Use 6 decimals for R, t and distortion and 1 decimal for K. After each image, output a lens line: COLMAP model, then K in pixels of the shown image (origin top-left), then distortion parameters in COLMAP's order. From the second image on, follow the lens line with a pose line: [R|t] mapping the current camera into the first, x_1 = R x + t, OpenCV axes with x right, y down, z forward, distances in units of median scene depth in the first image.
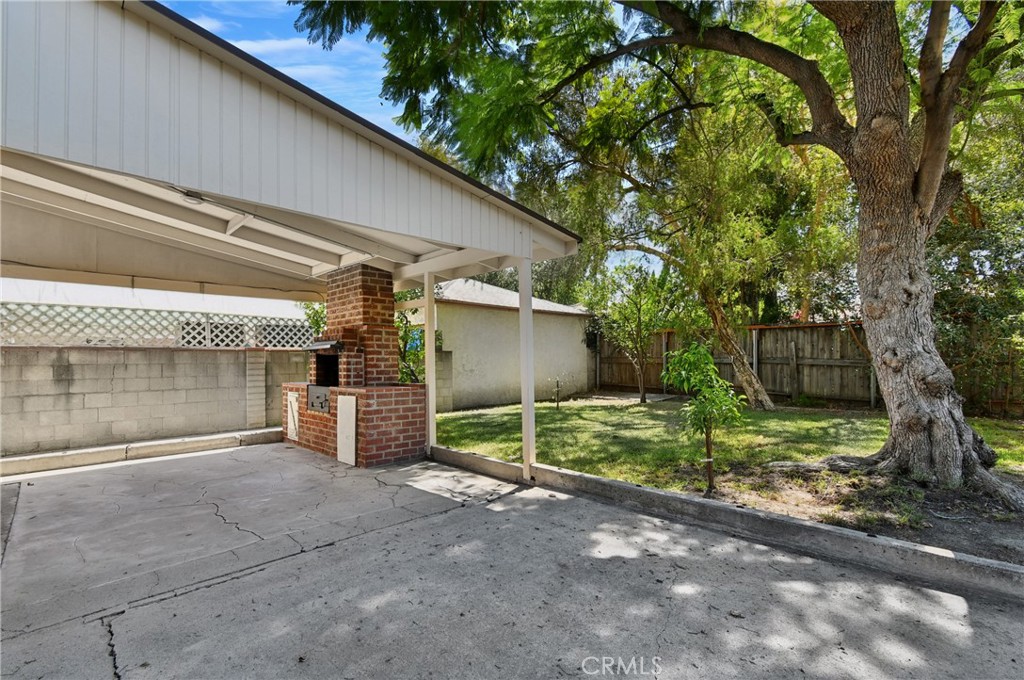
lens RADIAL K [[479.7, 0, 506.1], [0, 479.7, 350.3], [0, 0, 1]] dist [0.006412, 0.000054]
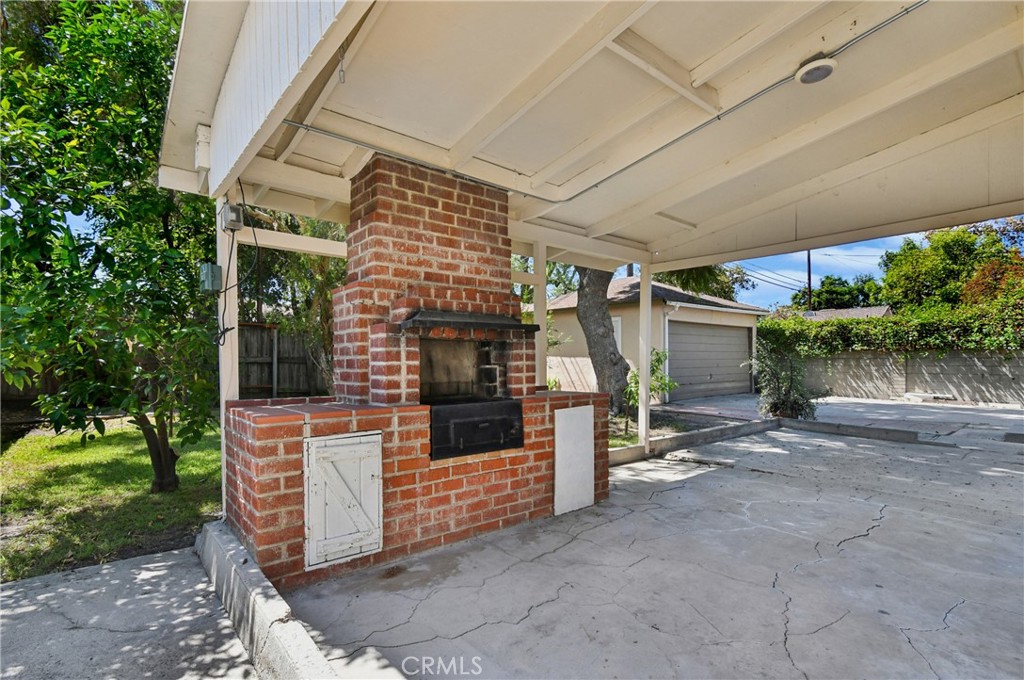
lens RADIAL K [[479.7, 0, 513.0], [0, 479.7, 348.7], [0, 0, 1]] dist [0.006412, 0.000054]
pose [[0.073582, 0.025646, 0.996959, -0.896601], [-0.017651, 0.999546, -0.024409, 0.029250], [-0.997133, -0.015801, 0.074001, 0.934655]]
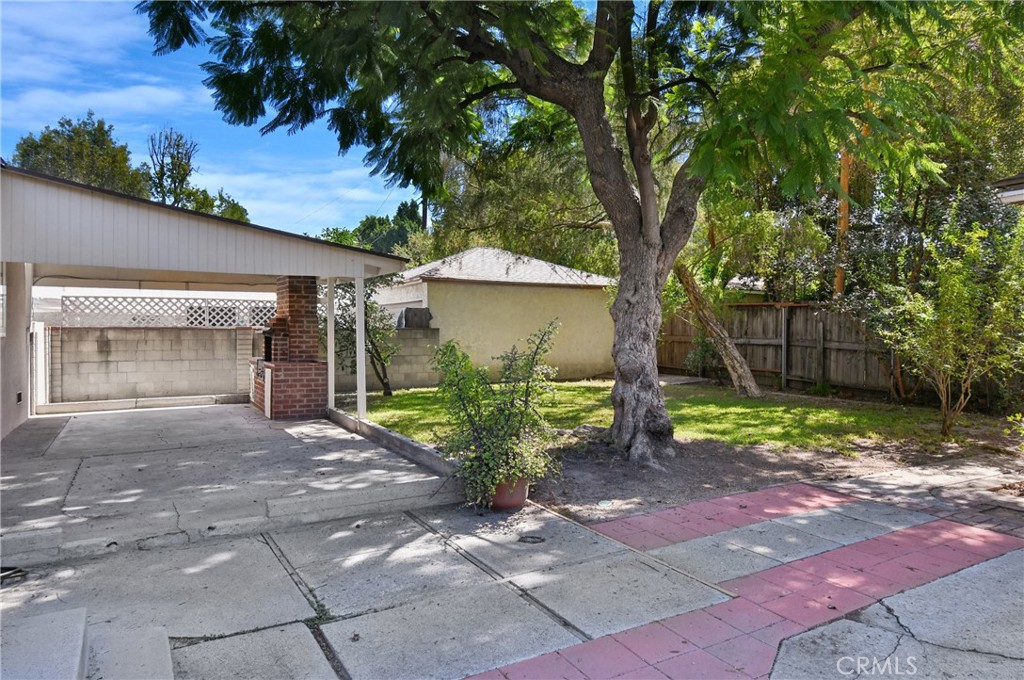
lens RADIAL K [[619.9, 0, 514.3], [0, 619.9, 332.8], [0, 0, 1]] dist [0.003542, 0.001155]
pose [[0.977404, 0.017102, -0.210687, 0.574885], [-0.010712, 0.999448, 0.031436, -0.056742], [0.211108, -0.028469, 0.977048, -0.465235]]
